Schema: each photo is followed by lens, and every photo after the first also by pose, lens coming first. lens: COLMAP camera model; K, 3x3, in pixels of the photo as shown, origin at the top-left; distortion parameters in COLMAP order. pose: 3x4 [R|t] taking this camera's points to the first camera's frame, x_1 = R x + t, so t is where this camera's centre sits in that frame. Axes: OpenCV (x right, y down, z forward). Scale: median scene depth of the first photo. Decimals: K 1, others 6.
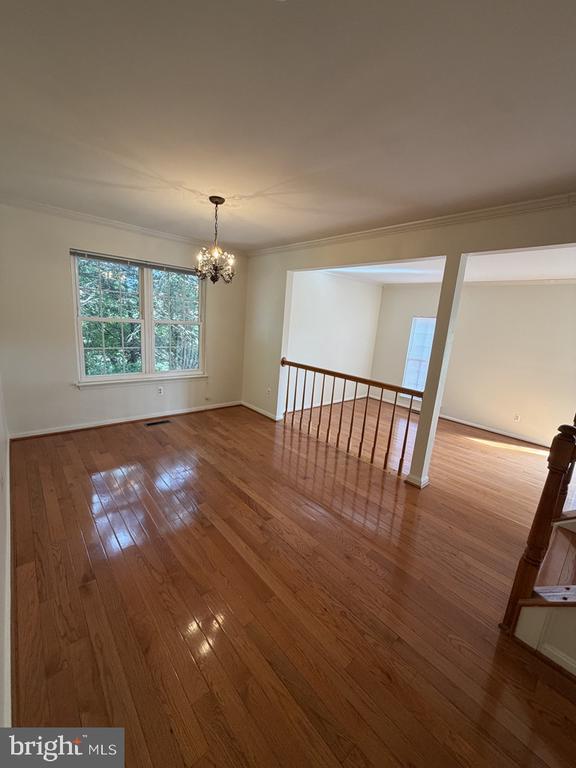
lens RADIAL K [[307.7, 0, 286.4], [0, 307.7, 382.0], [0, 0, 1]] dist [0.002005, 0.000206]
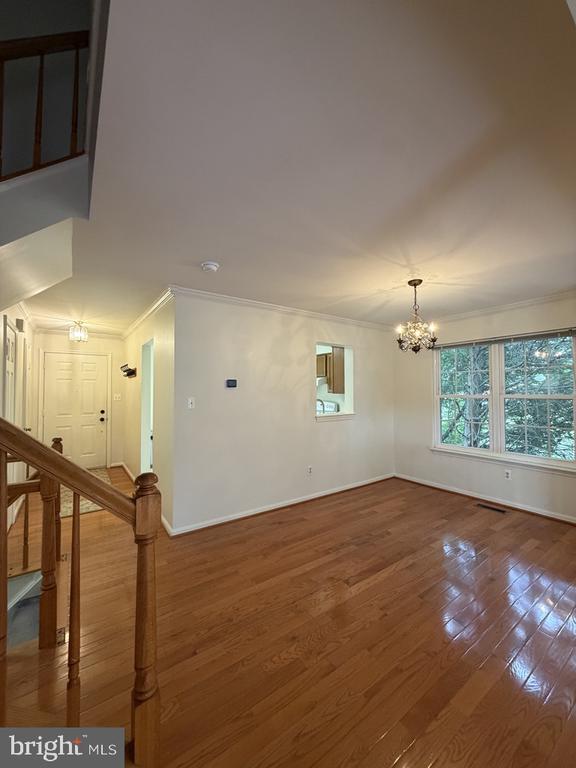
lens RADIAL K [[307.7, 0, 289.4], [0, 307.7, 382.8], [0, 0, 1]] dist [0.002005, 0.000206]
pose [[-0.091824, -0.097588, -0.990982, 0.683090], [-0.208857, 0.974937, -0.076656, -0.037110], [0.973626, 0.199935, -0.109905, 0.568574]]
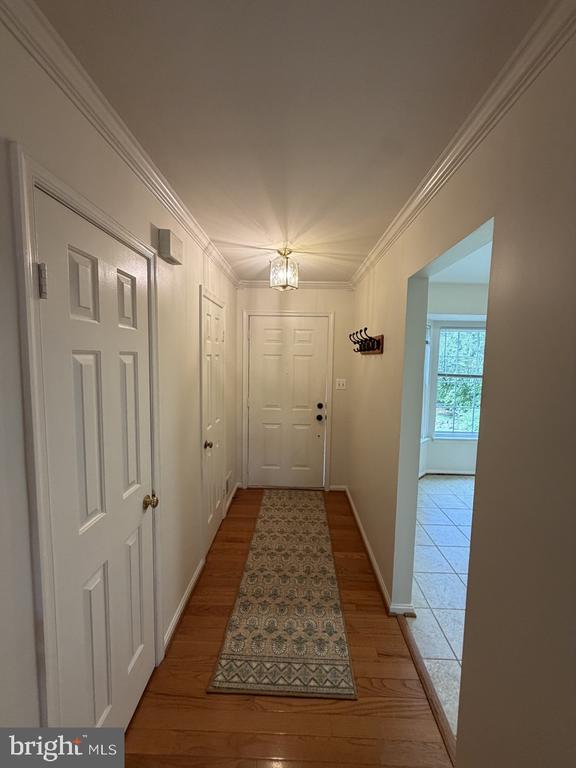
lens RADIAL K [[307.7, 0, 290.9], [0, 307.7, 383.9], [0, 0, 1]] dist [0.002005, 0.000206]
pose [[-0.671390, -0.019722, -0.740842, 0.408784], [-0.217385, 0.960915, 0.171425, -0.036542], [0.708505, 0.276141, -0.649436, 0.362523]]
